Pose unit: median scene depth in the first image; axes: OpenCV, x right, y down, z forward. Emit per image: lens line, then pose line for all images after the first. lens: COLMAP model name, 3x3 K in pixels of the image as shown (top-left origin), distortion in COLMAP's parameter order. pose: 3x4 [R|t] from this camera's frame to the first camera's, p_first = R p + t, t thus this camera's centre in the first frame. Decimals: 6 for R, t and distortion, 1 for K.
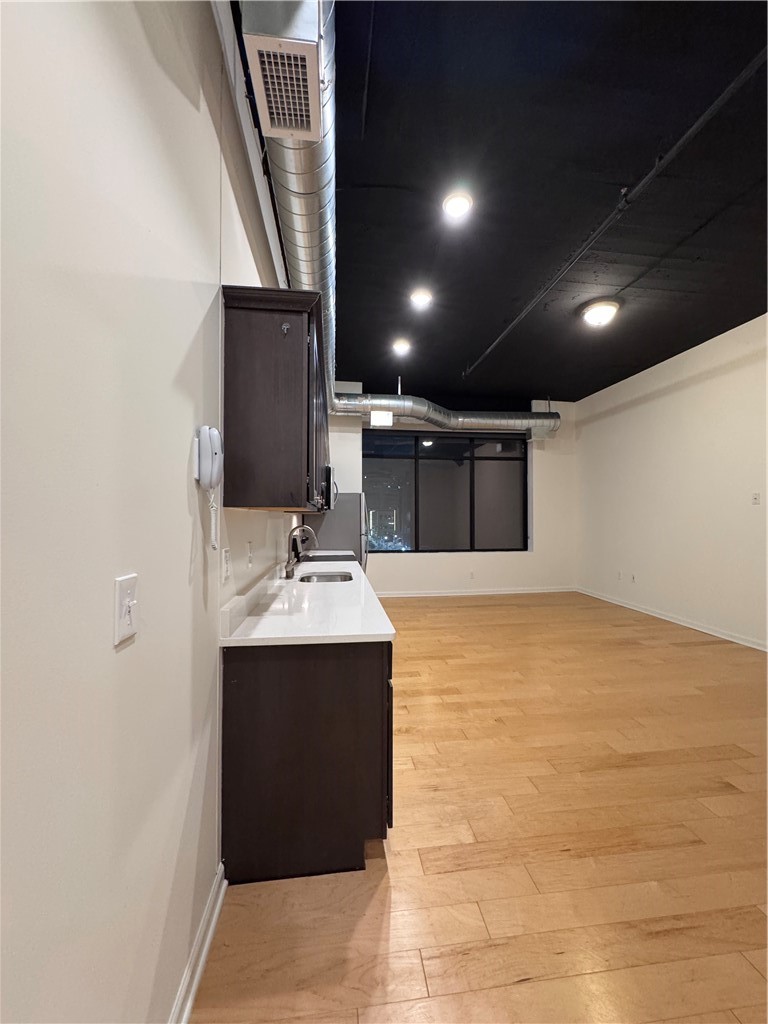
lens RADIAL K [[409.8, 0, 386.4], [0, 409.8, 509.7], [0, 0, 1]] dist [-0.003089, 0.000526]
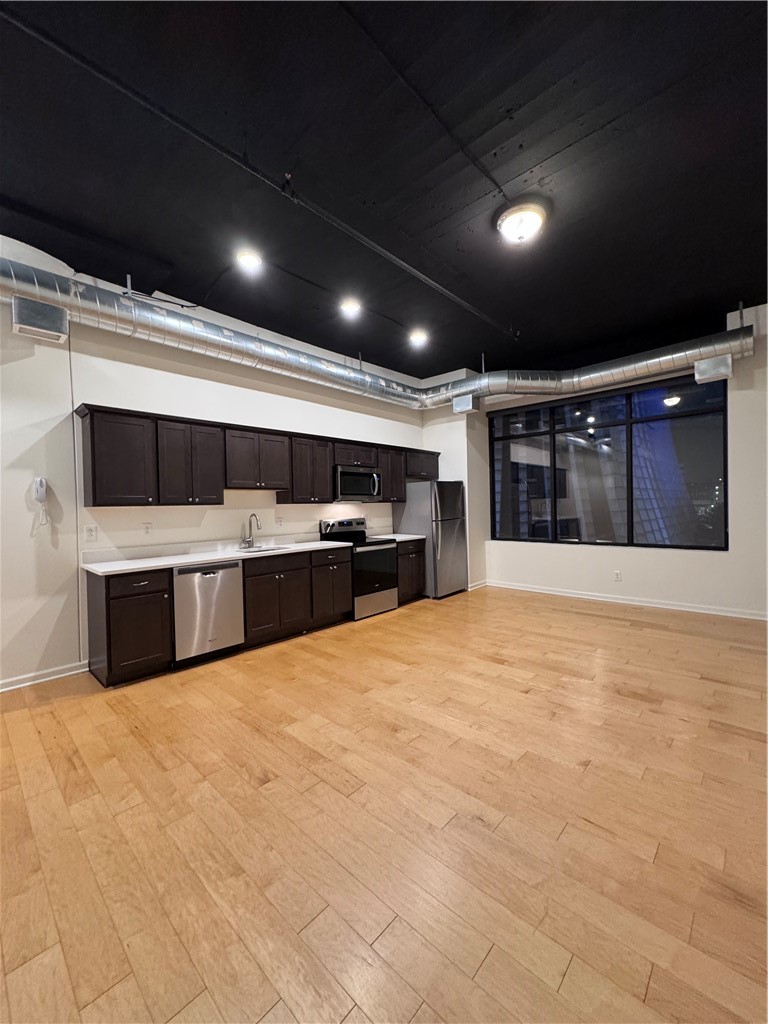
lens RADIAL K [[409.8, 0, 385.0], [0, 409.8, 511.0], [0, 0, 1]] dist [-0.003089, 0.000526]
pose [[0.635526, -0.002172, -0.772076, 0.838756], [0.033432, 0.999136, 0.024709, 0.005557], [0.771355, -0.041515, 0.635049, 0.294971]]
